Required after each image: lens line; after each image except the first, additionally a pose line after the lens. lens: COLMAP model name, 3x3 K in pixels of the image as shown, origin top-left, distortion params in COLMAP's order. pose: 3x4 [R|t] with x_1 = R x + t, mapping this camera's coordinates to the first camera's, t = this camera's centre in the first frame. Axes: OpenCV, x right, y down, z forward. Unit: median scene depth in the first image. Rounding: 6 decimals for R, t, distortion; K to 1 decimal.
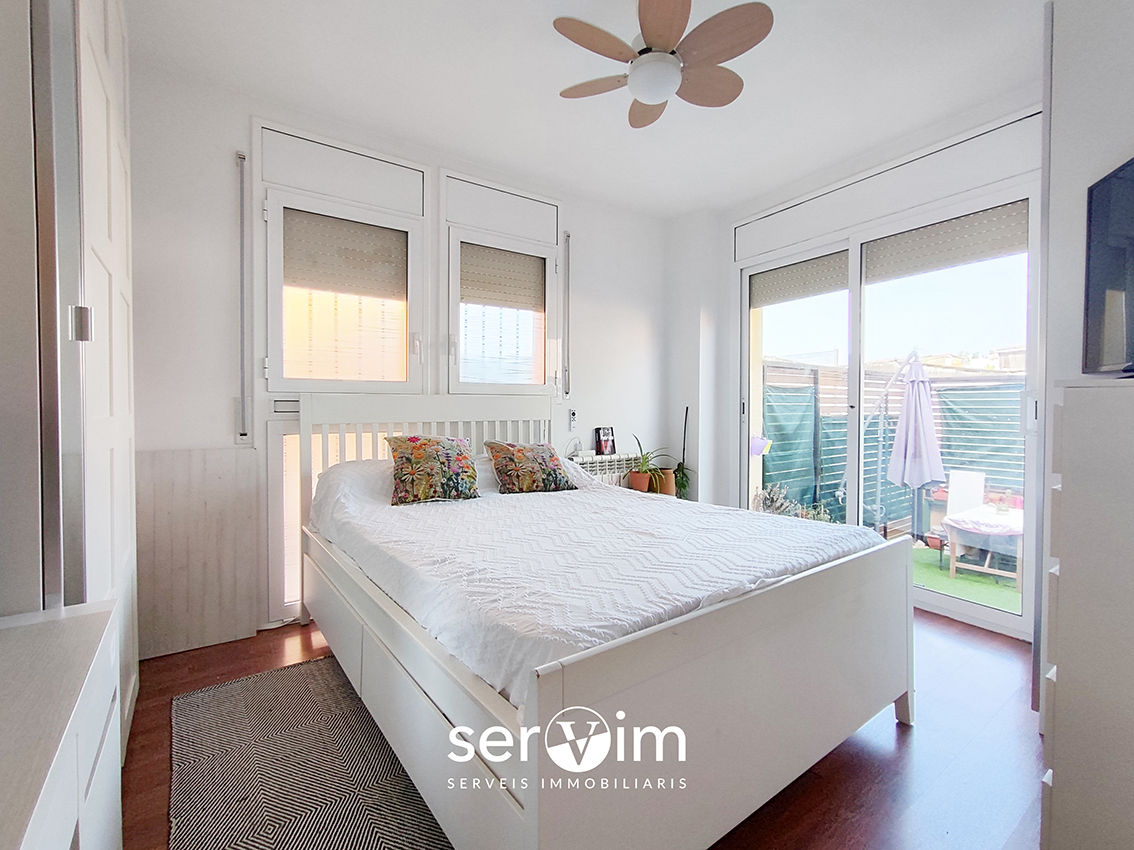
lens RADIAL K [[533.9, 0, 545.3], [0, 533.9, 414.3], [0, 0, 1]] dist [0.000694, -0.000265]
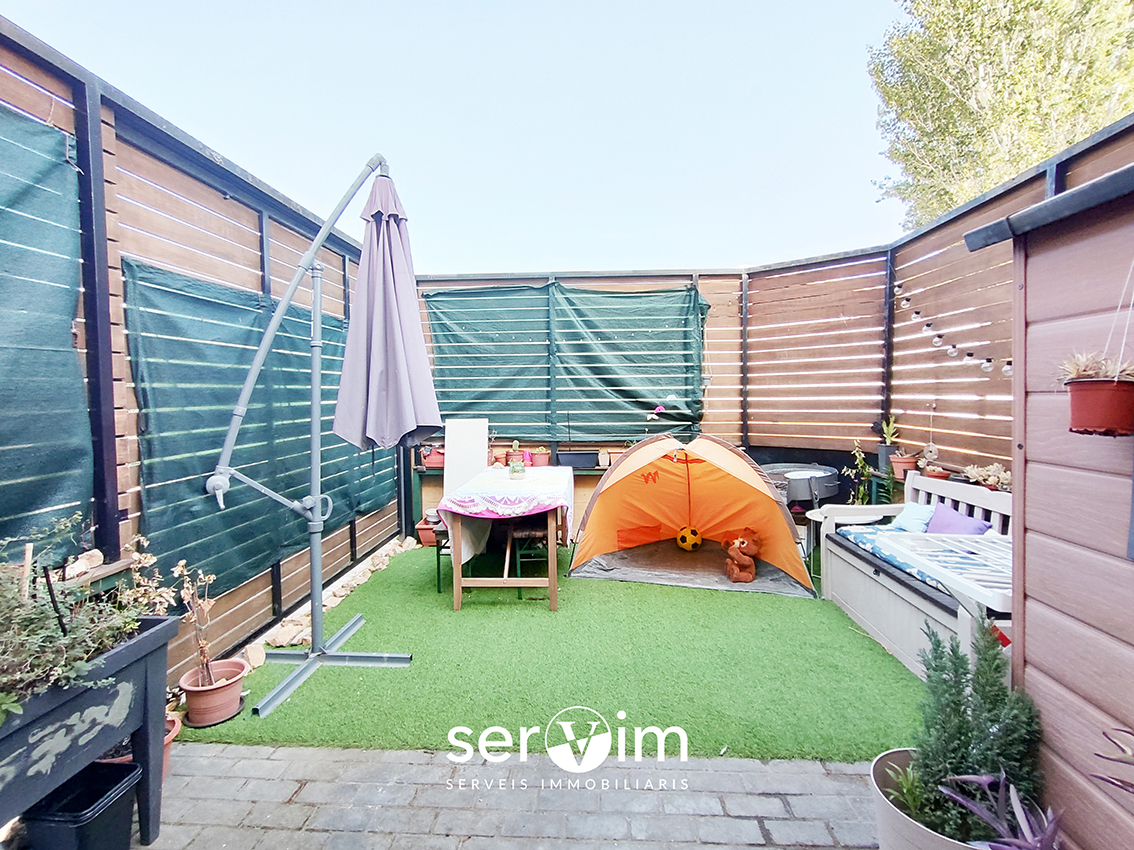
lens RADIAL K [[533.9, 0, 559.5], [0, 533.9, 406.6], [0, 0, 1]] dist [0.000694, -0.000265]
pose [[0.641994, -0.033254, 0.765988, 0.369204], [0.027248, 0.999417, 0.020550, 0.082956], [-0.766226, 0.007678, 0.642526, 0.502629]]
